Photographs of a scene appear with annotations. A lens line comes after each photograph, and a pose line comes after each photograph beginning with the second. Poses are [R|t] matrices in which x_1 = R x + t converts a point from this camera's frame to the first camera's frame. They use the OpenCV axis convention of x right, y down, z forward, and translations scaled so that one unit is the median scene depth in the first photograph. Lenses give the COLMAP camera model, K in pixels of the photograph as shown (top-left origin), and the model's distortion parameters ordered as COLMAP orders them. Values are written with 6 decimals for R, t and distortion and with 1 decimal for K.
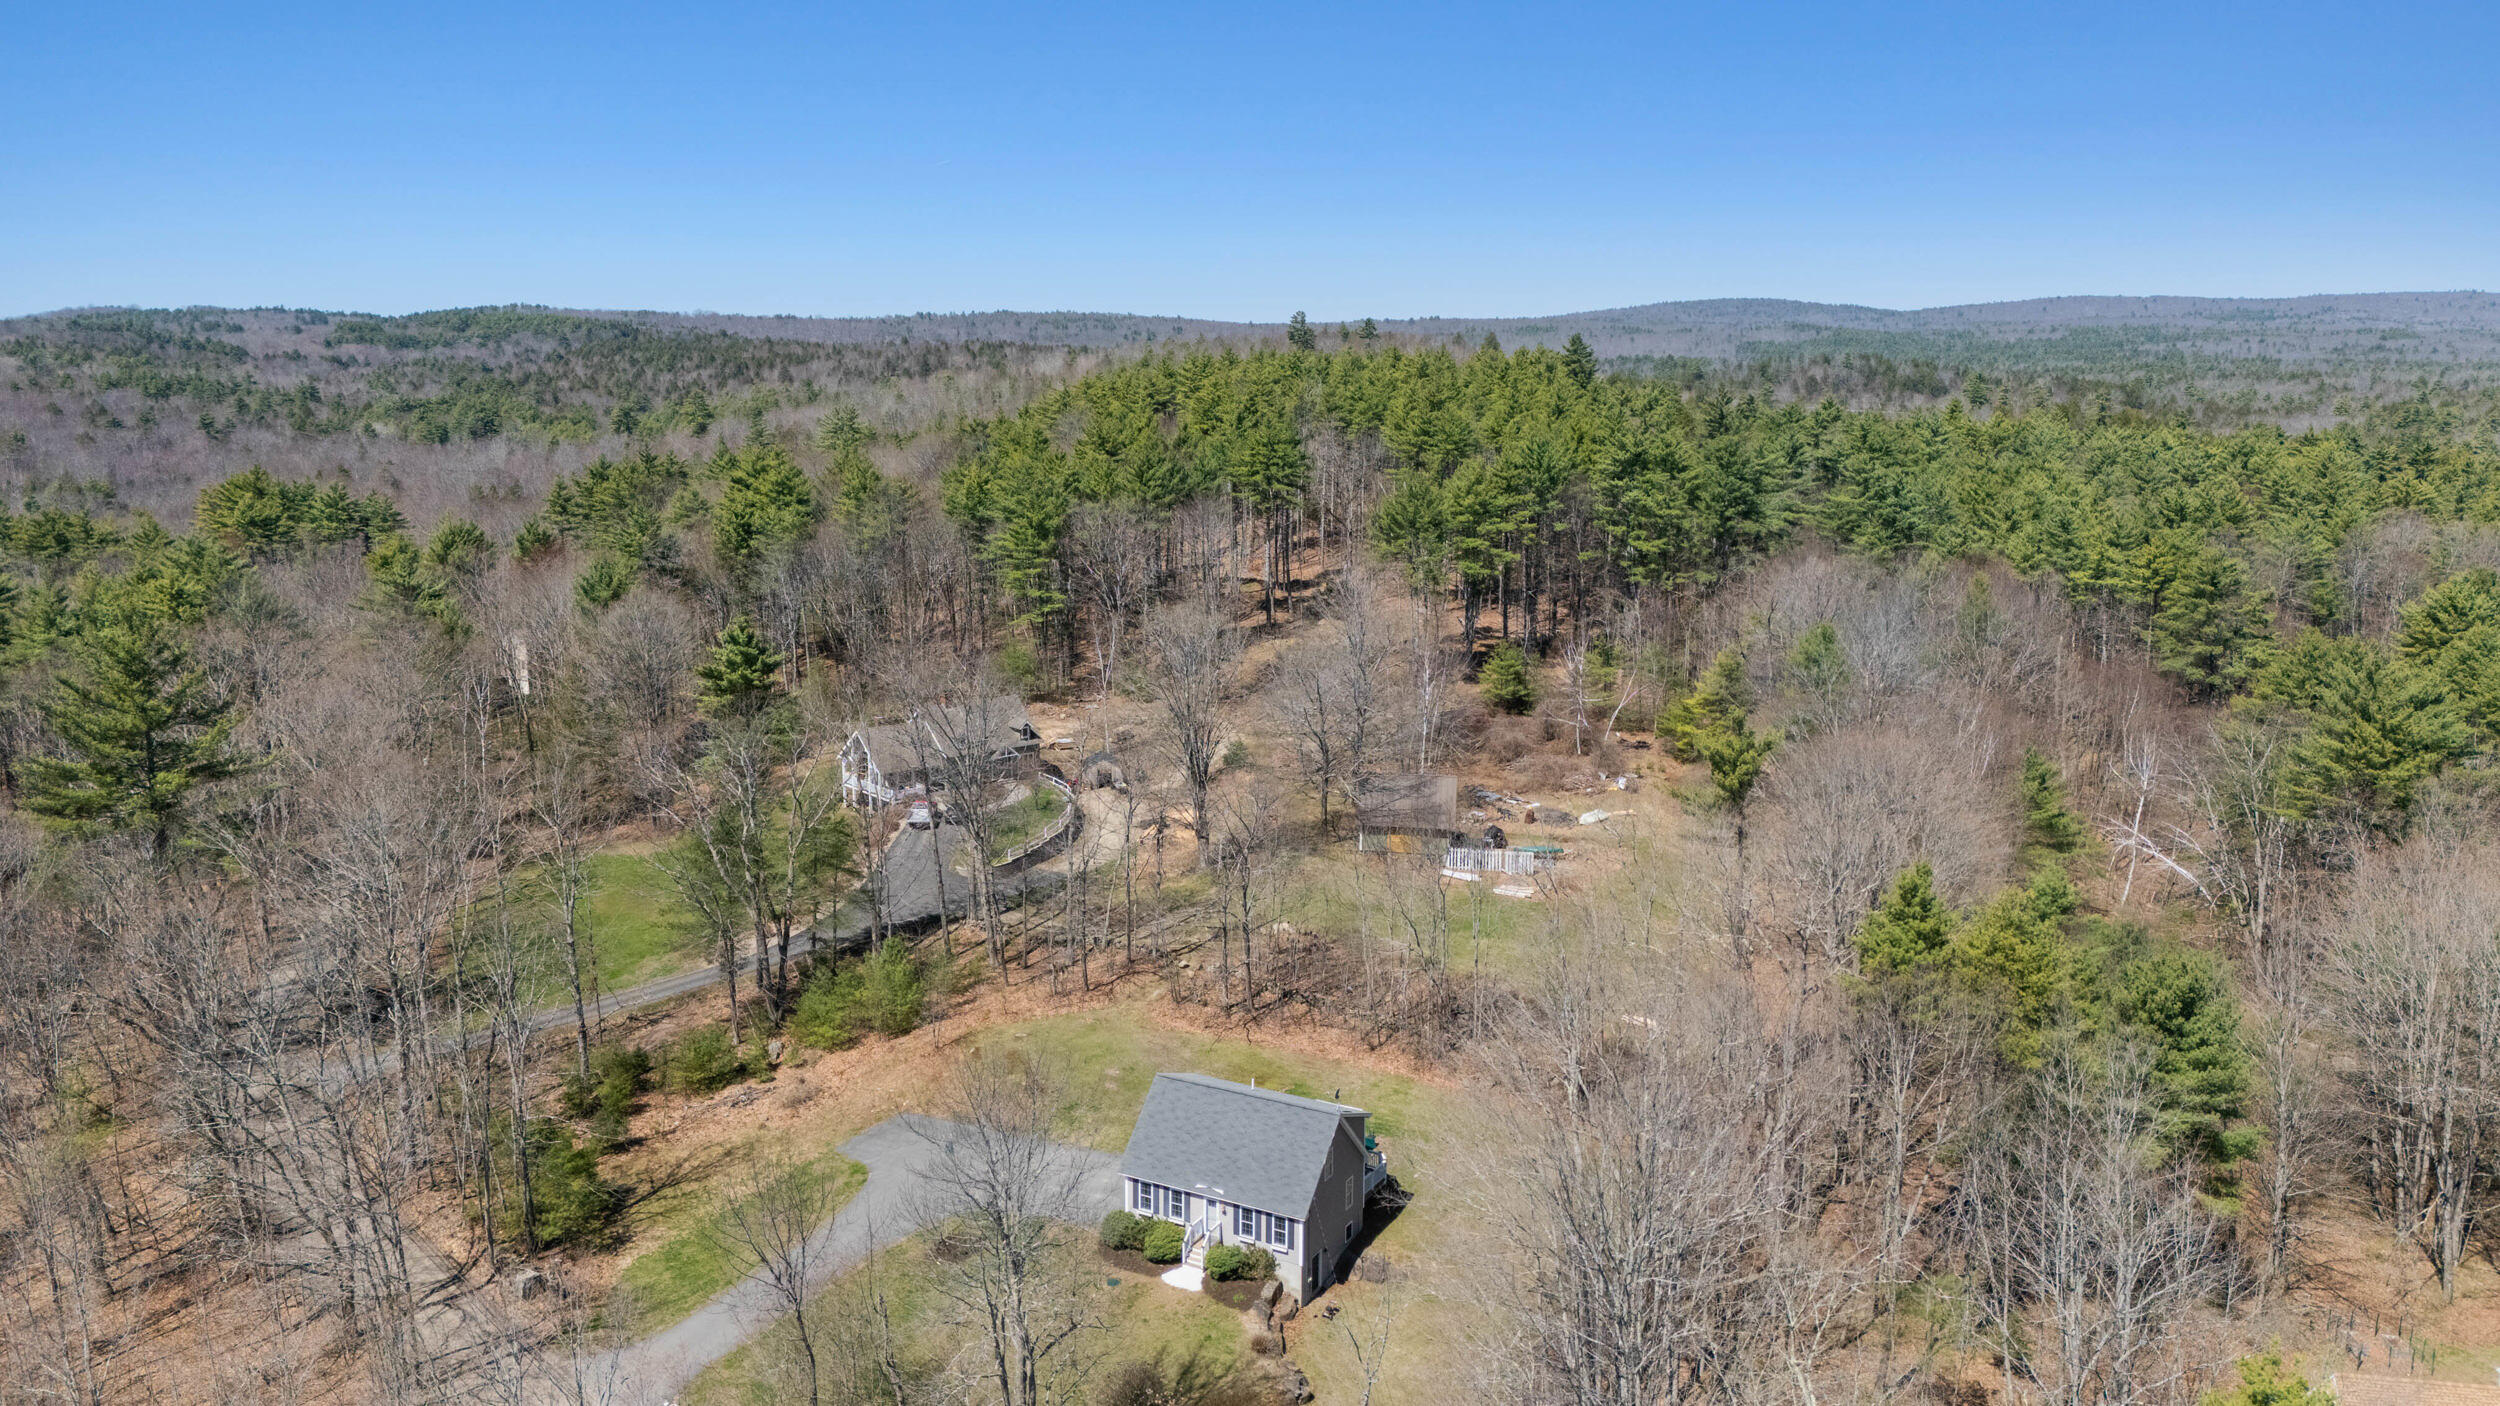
lens RADIAL K [[1859.5, 0, 1250.0], [0, 1859.5, 703.0], [0, 0, 1]] dist [0.114612, -0.137331]
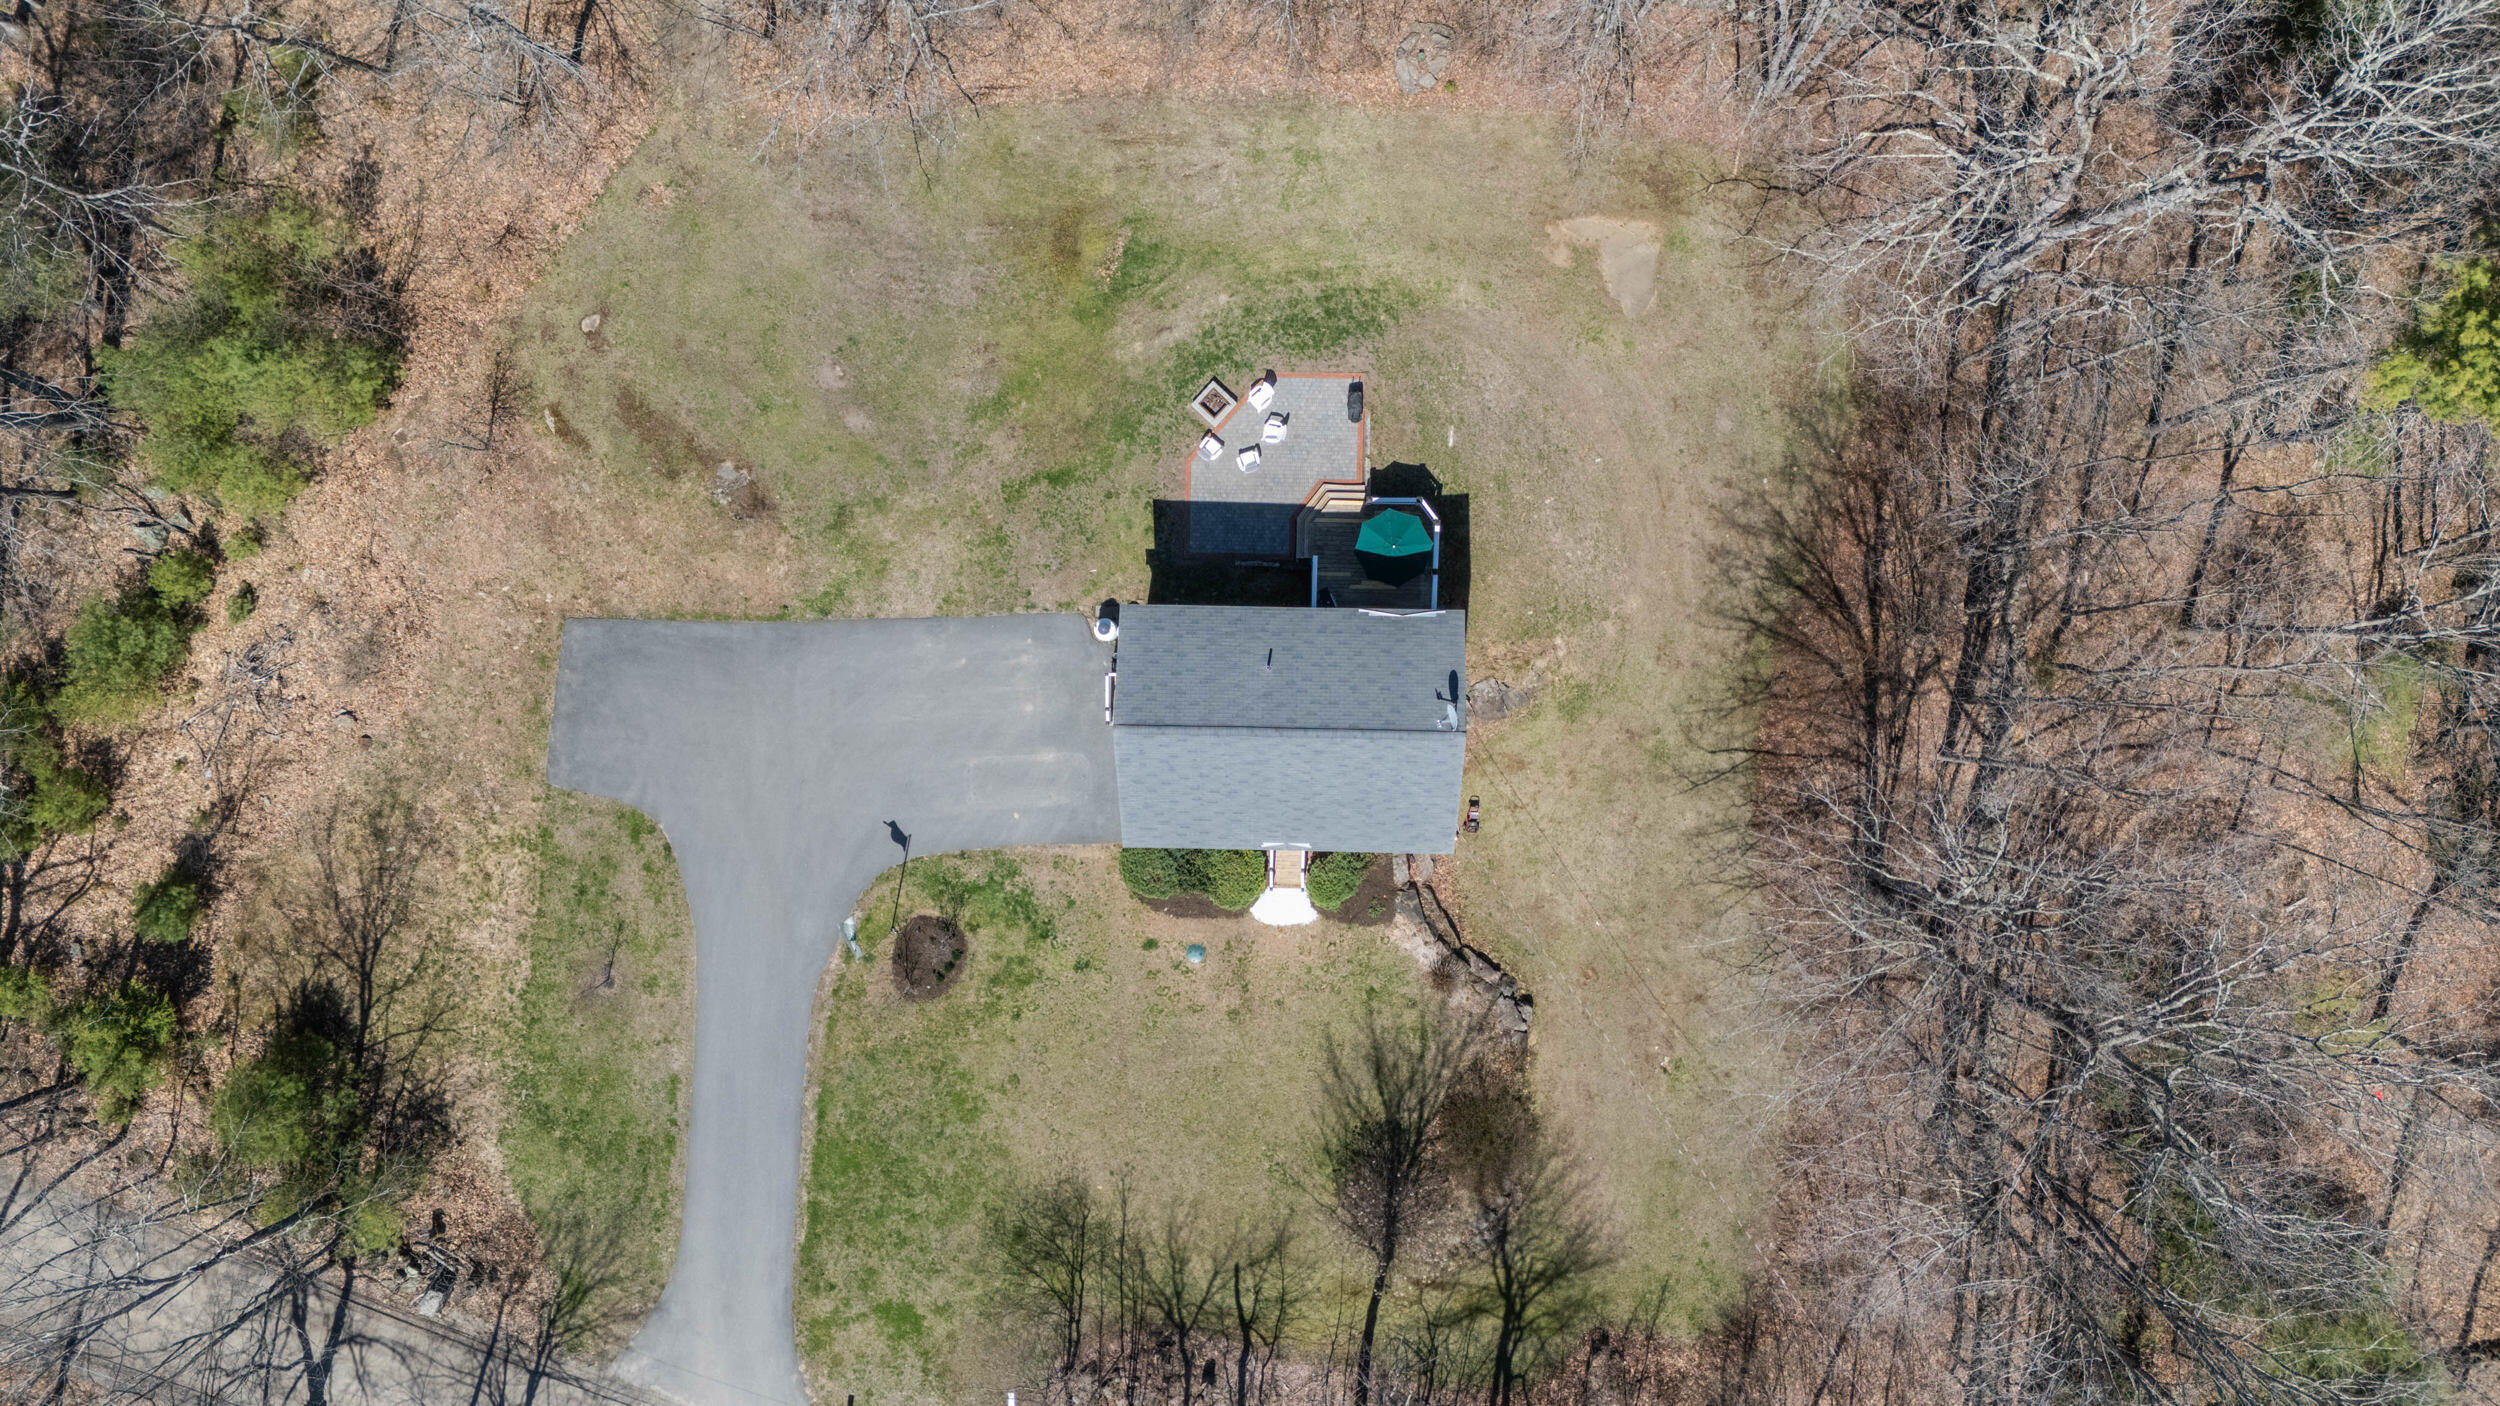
lens RADIAL K [[1859.5, 0, 1250.0], [0, 1859.5, 703.0], [0, 0, 1]] dist [0.114612, -0.137331]
pose [[0.887590, -0.459350, -0.034369, 0.005173], [0.112622, 0.144056, 0.983140, -0.163162], [-0.446654, -0.876496, 0.179596, 0.396308]]
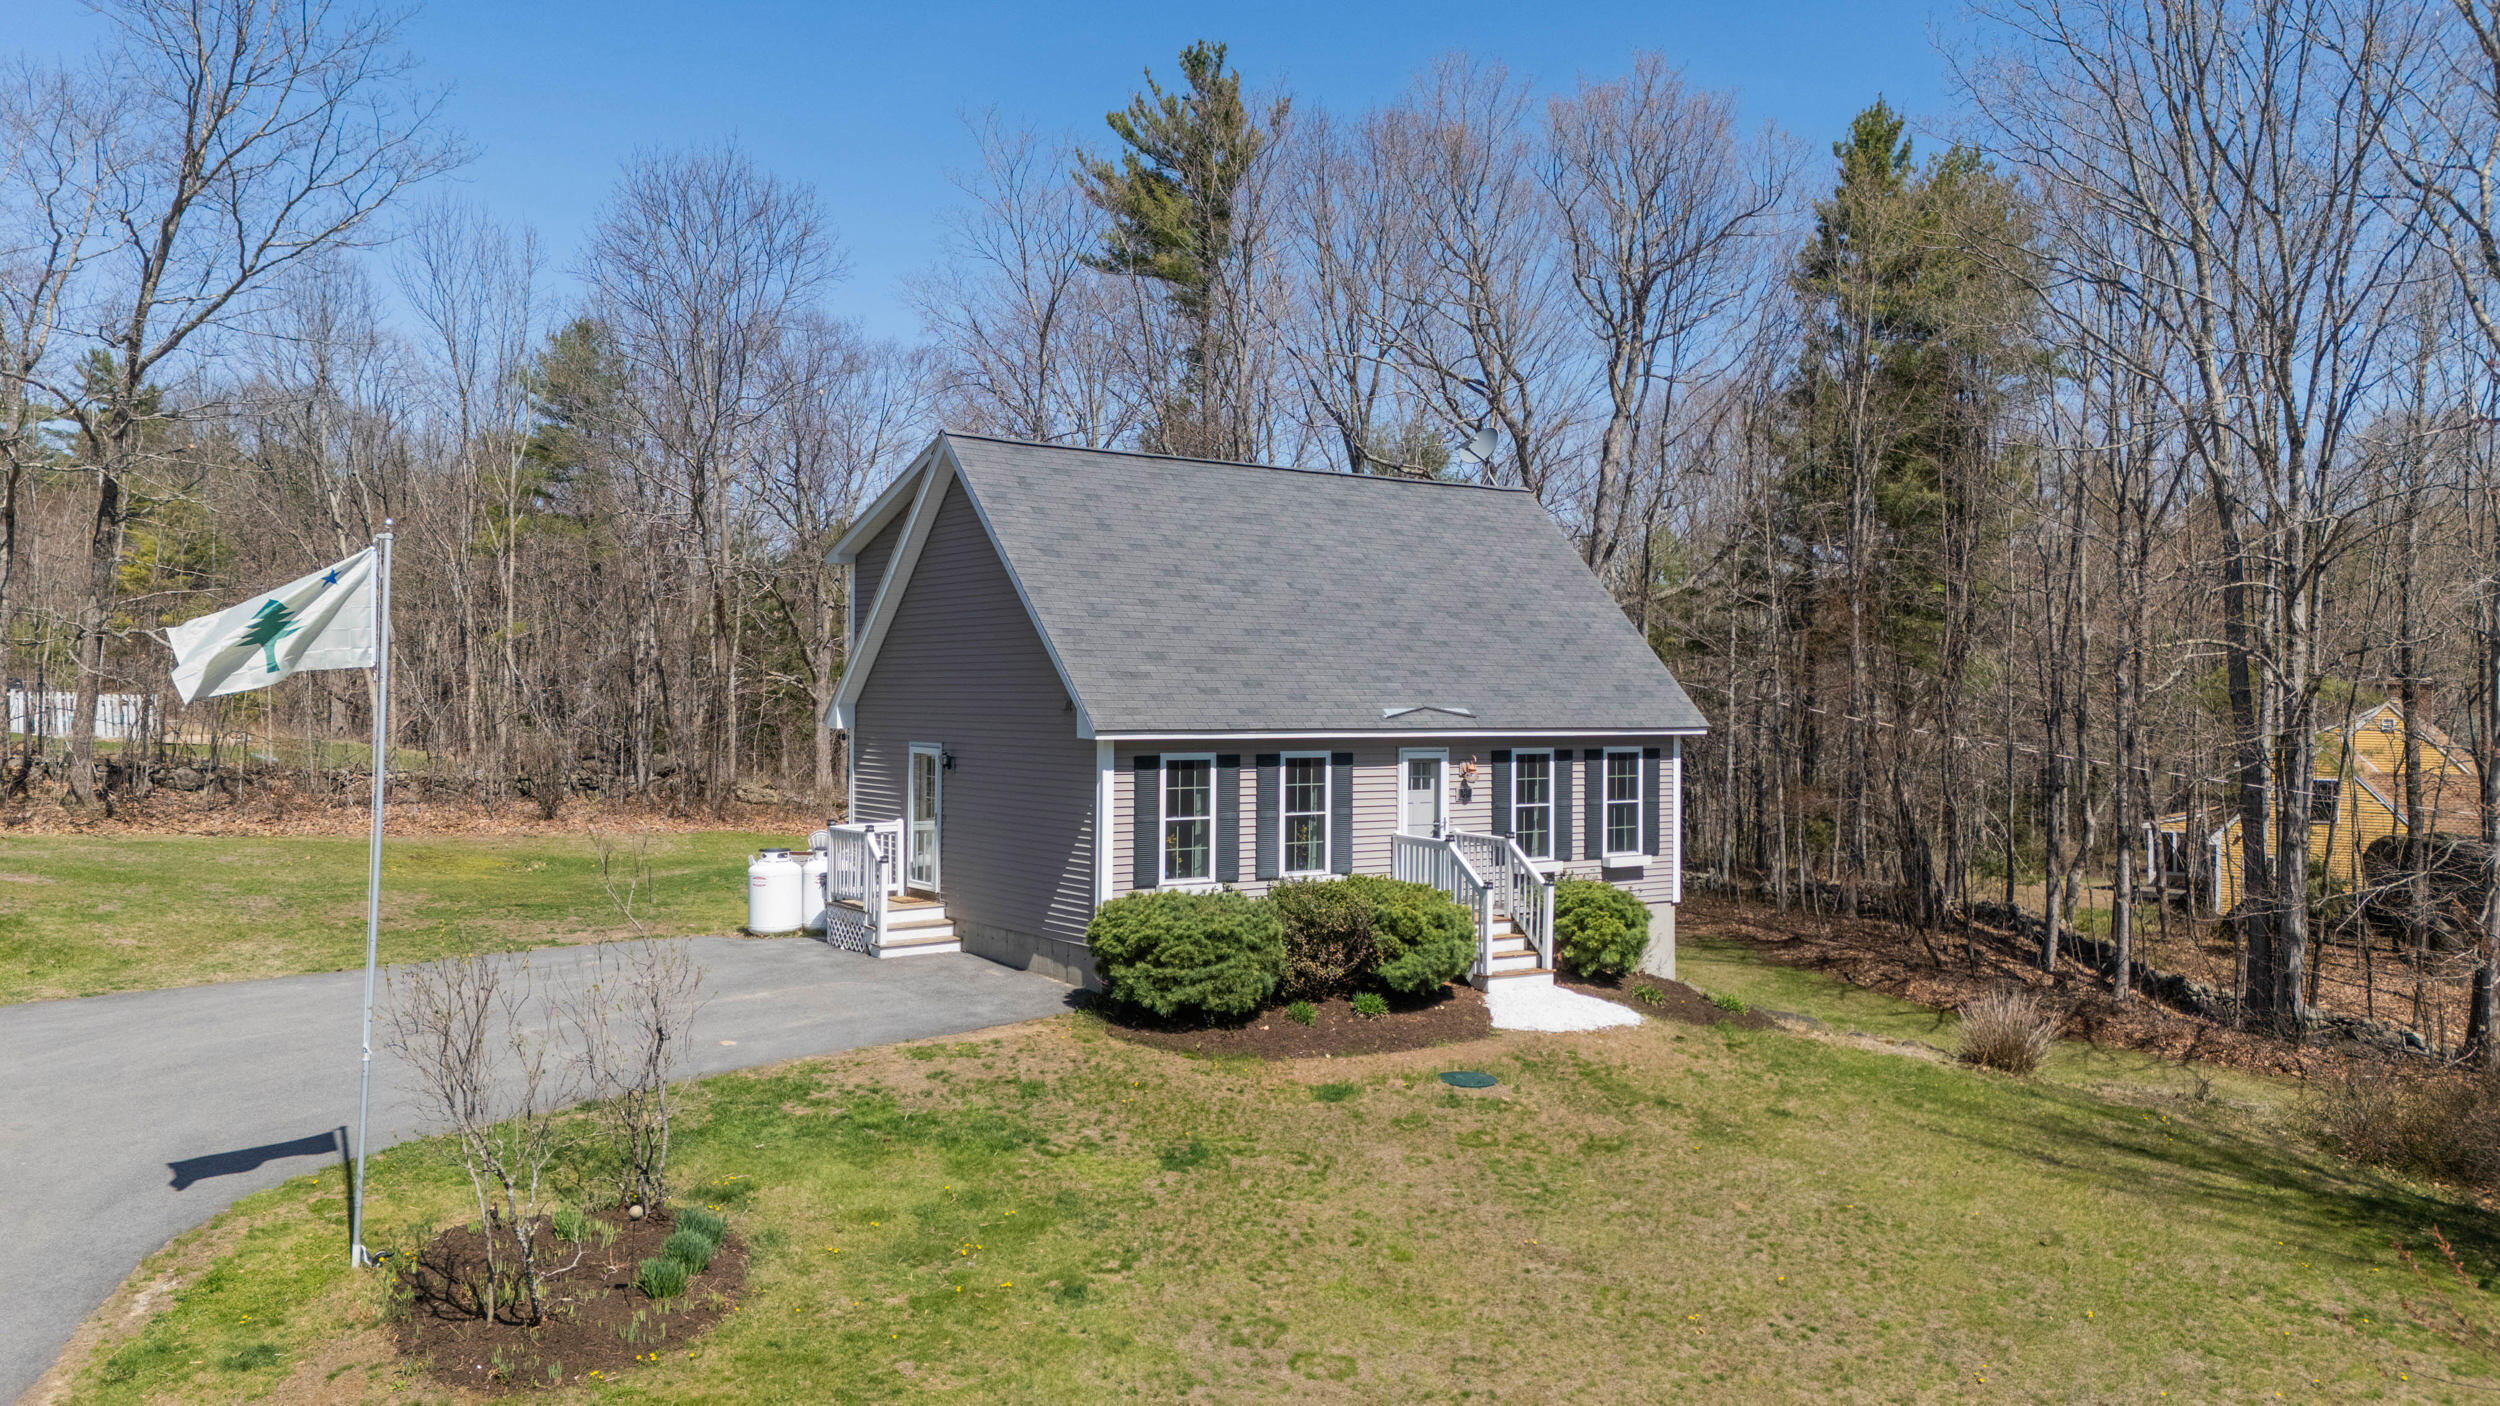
lens RADIAL K [[1859.5, 0, 1250.0], [0, 1859.5, 703.0], [0, 0, 1]] dist [0.114612, -0.137331]
pose [[0.428288, -0.009157, 0.903596, -0.115826], [0.167620, 0.983400, -0.069483, 0.115923], [-0.887960, 0.181219, 0.422713, 0.386339]]
